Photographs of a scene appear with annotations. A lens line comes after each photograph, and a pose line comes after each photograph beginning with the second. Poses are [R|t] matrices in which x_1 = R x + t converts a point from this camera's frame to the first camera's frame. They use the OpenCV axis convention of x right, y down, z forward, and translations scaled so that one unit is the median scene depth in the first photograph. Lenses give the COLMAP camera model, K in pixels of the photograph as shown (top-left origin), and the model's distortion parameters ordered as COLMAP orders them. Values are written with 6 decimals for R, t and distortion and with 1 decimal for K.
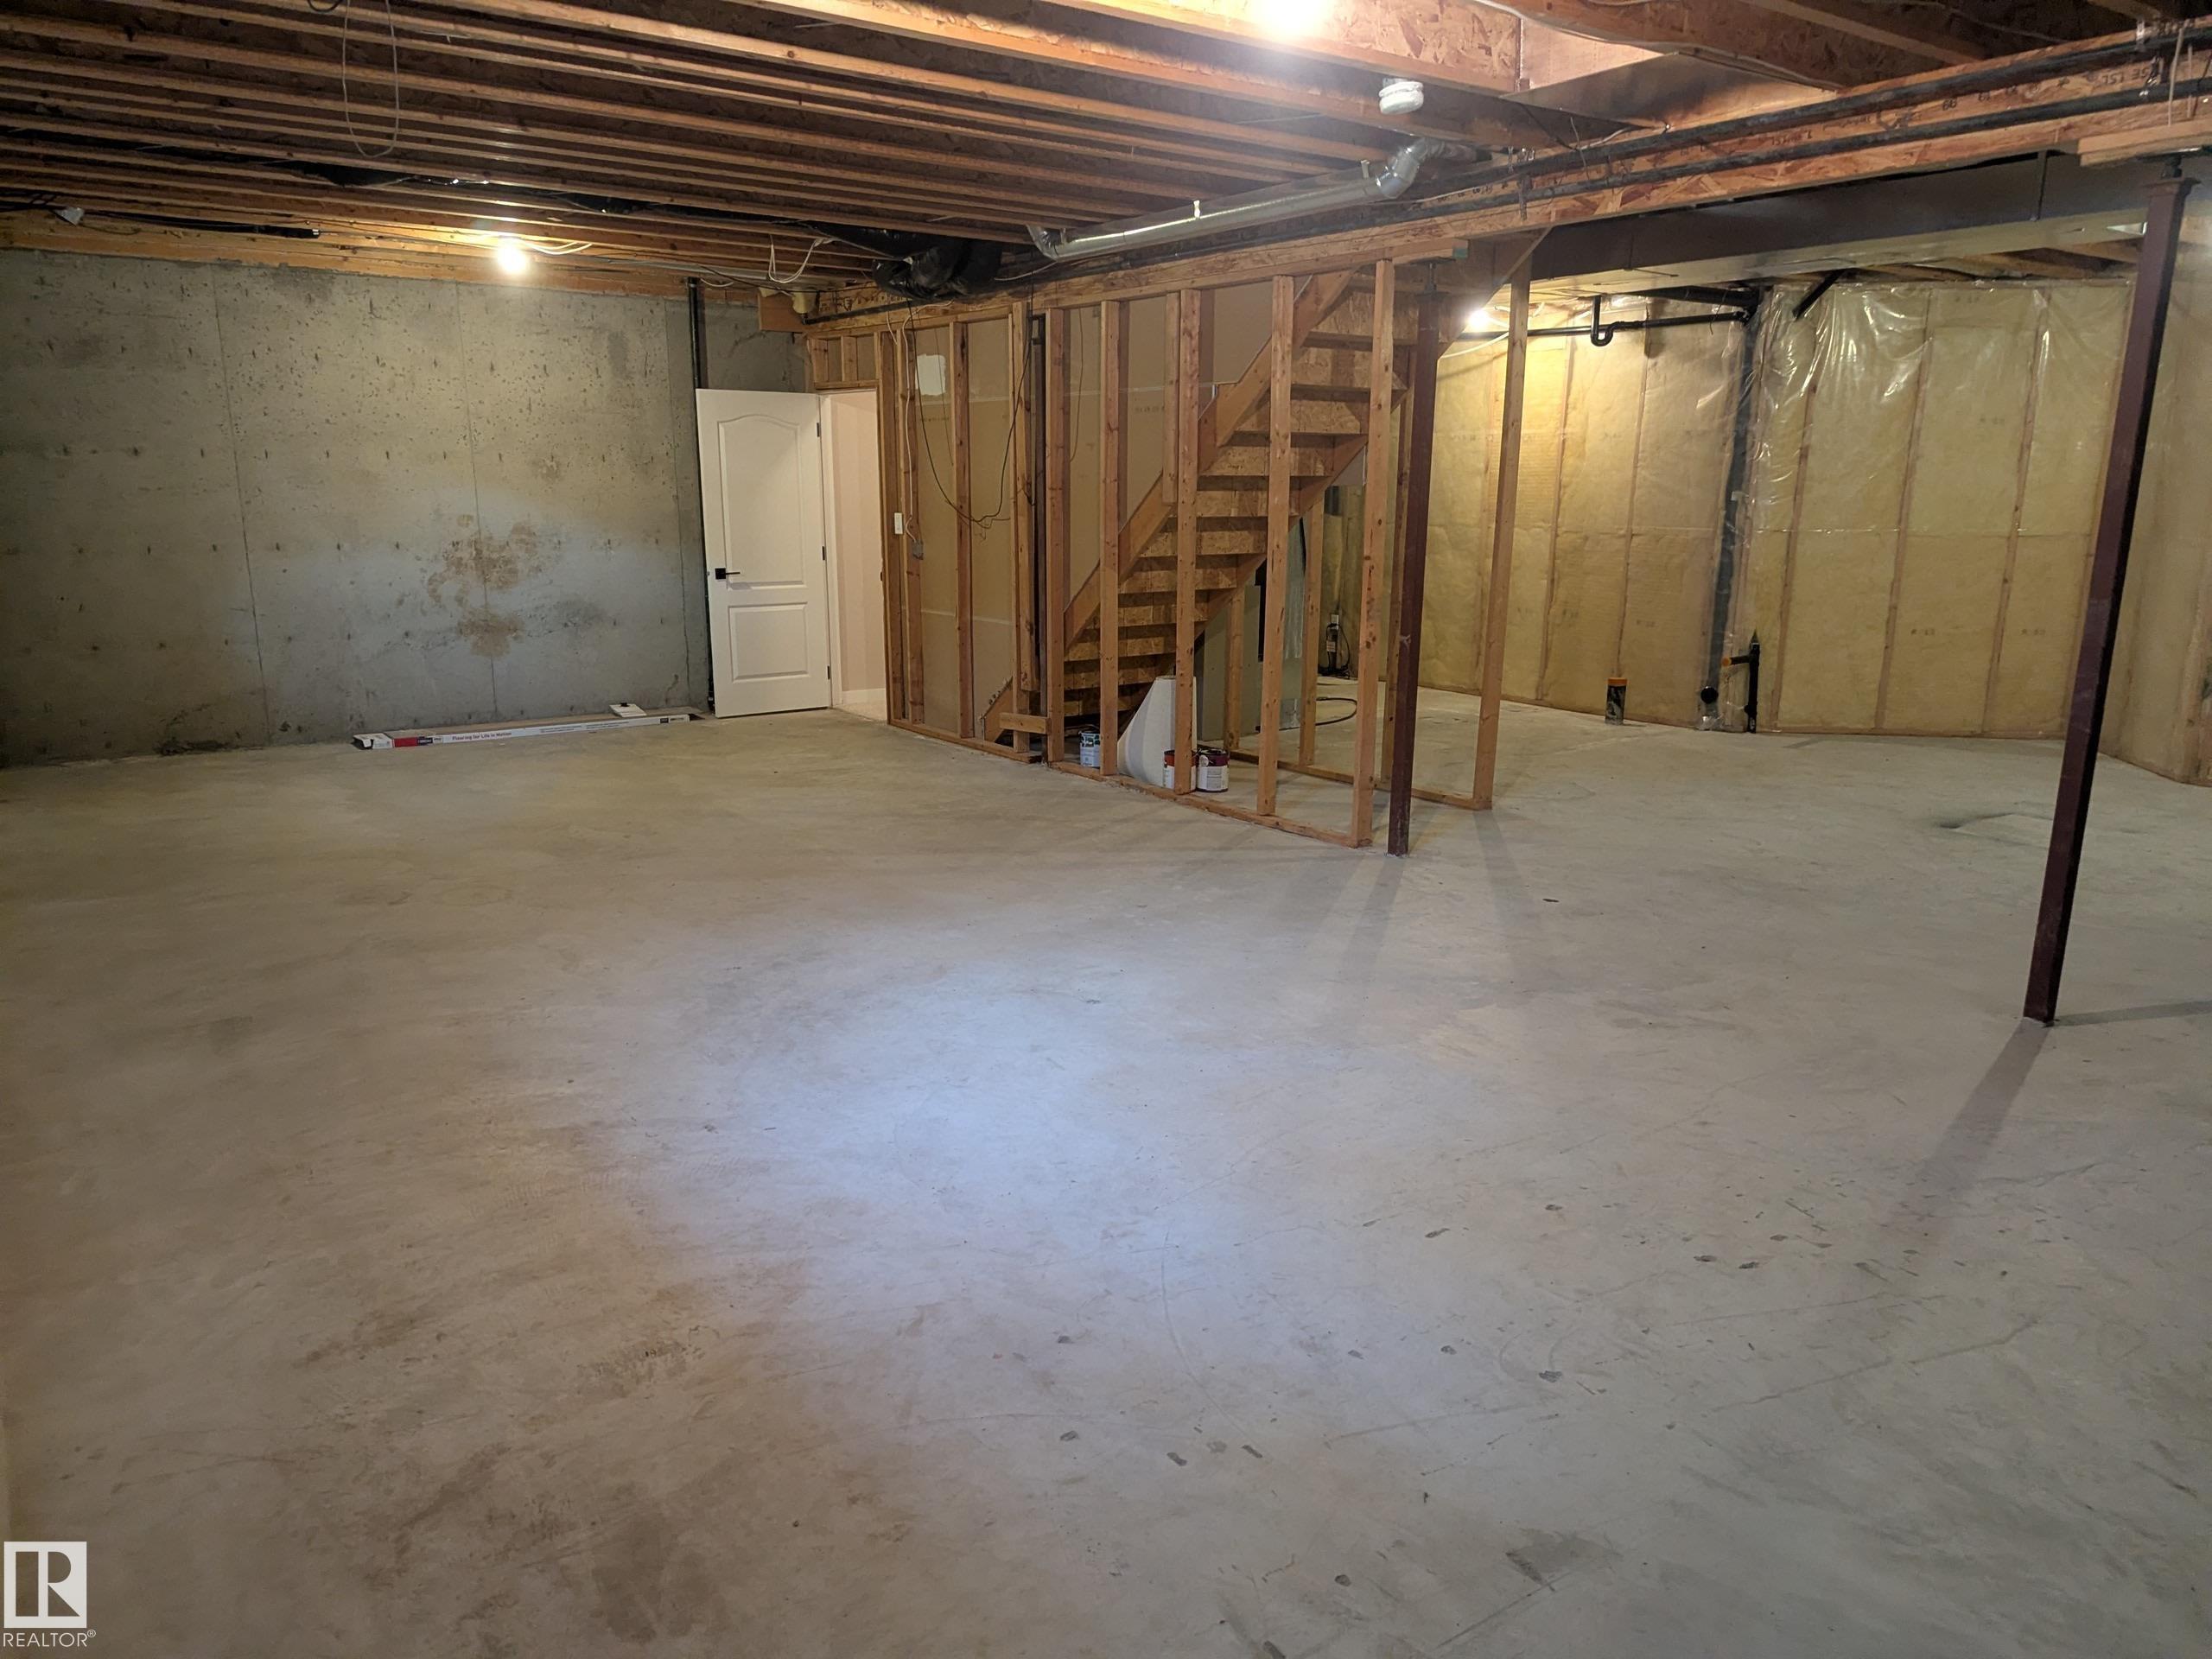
lens RADIAL K [[1534.4, 0, 1106.8], [0, 1534.4, 833.4], [0, 0, 1]] dist [0.003744, -0.002989]
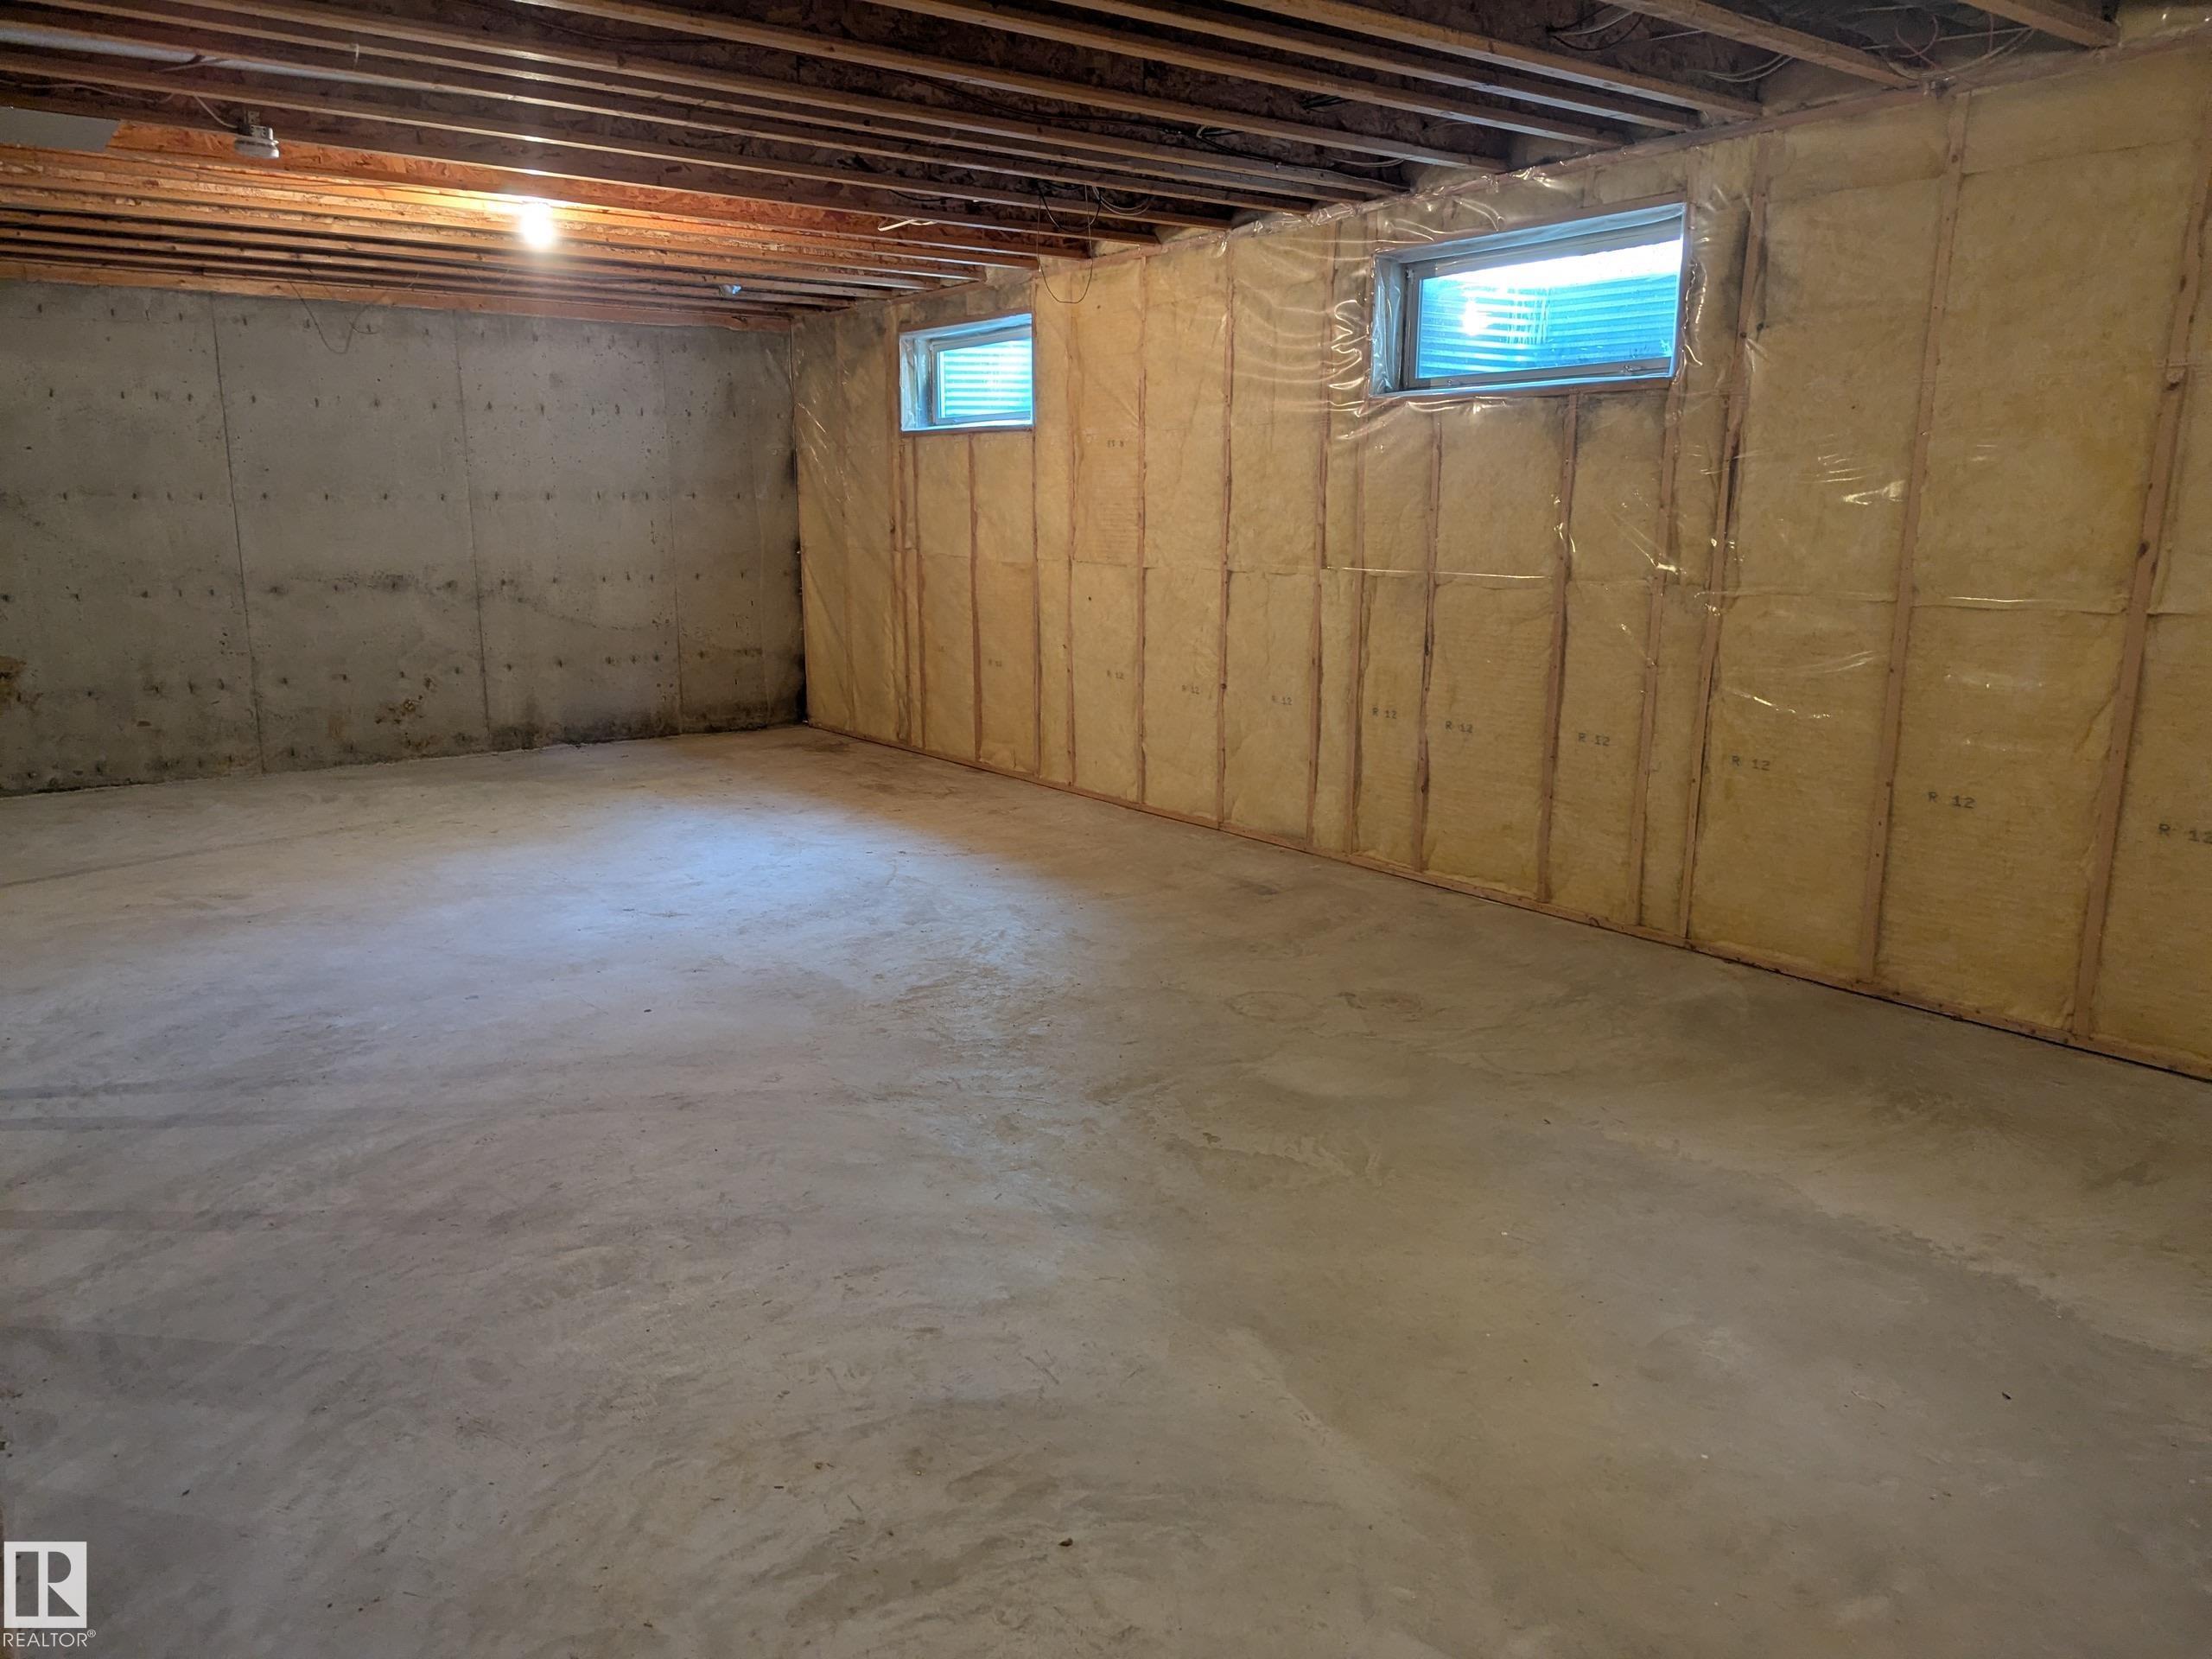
lens RADIAL K [[1534.4, 0, 1105.9], [0, 1534.4, 832.3], [0, 0, 1]] dist [0.003744, -0.002989]
pose [[-0.999894, -0.012347, -0.007776, -0.372474], [-0.014485, 0.904321, 0.426607, -0.468756], [0.001764, 0.426674, -0.904404, 2.024168]]
